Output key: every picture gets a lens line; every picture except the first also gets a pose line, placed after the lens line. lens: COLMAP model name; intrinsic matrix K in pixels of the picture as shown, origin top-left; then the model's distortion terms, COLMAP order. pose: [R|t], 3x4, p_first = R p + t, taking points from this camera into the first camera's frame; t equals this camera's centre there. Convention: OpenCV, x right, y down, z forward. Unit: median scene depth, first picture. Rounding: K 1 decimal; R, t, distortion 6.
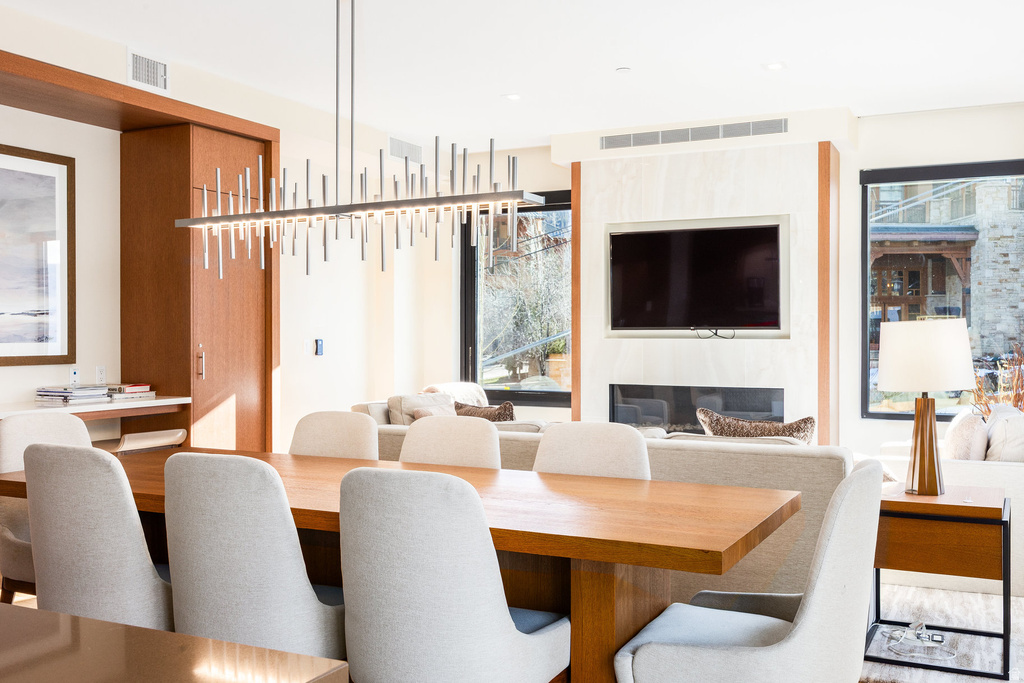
lens RADIAL K [[973.1, 0, 510.8], [0, 973.1, 342.4], [0, 0, 1]] dist [-0.006854, 0.000000]
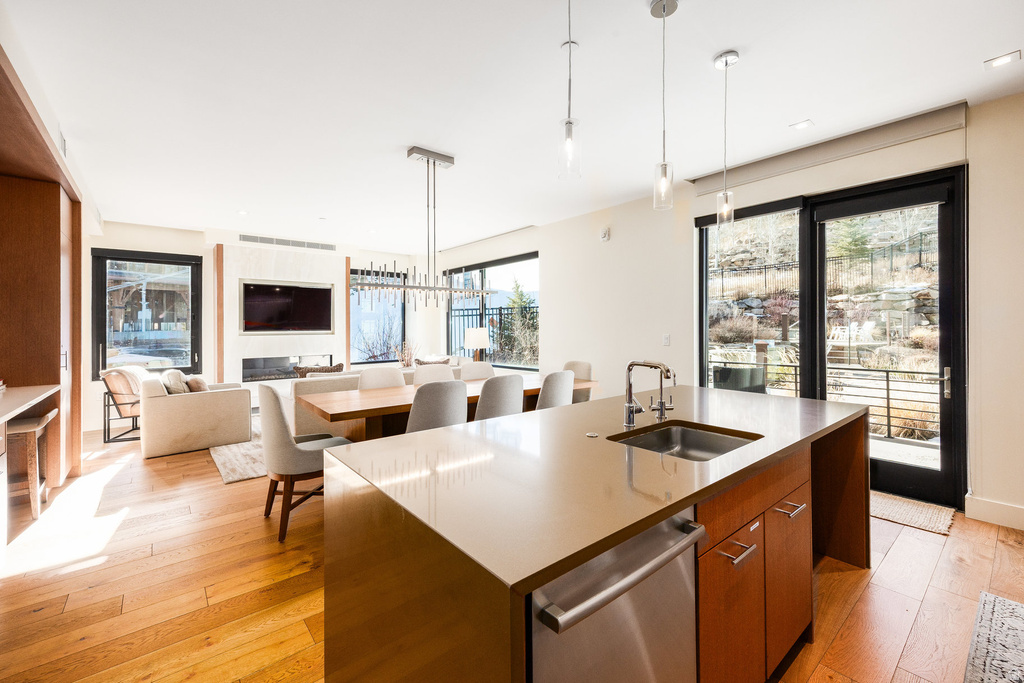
lens RADIAL K [[434.1, 0, 513.4], [0, 434.1, 322.1], [0, 0, 1]] dist [0.011080, -0.000728]
pose [[0.403347, 0.010292, 0.914989, -0.488886], [0.015770, 0.999710, -0.018197, -0.007677], [-0.914911, 0.021769, 0.403068, 0.131922]]
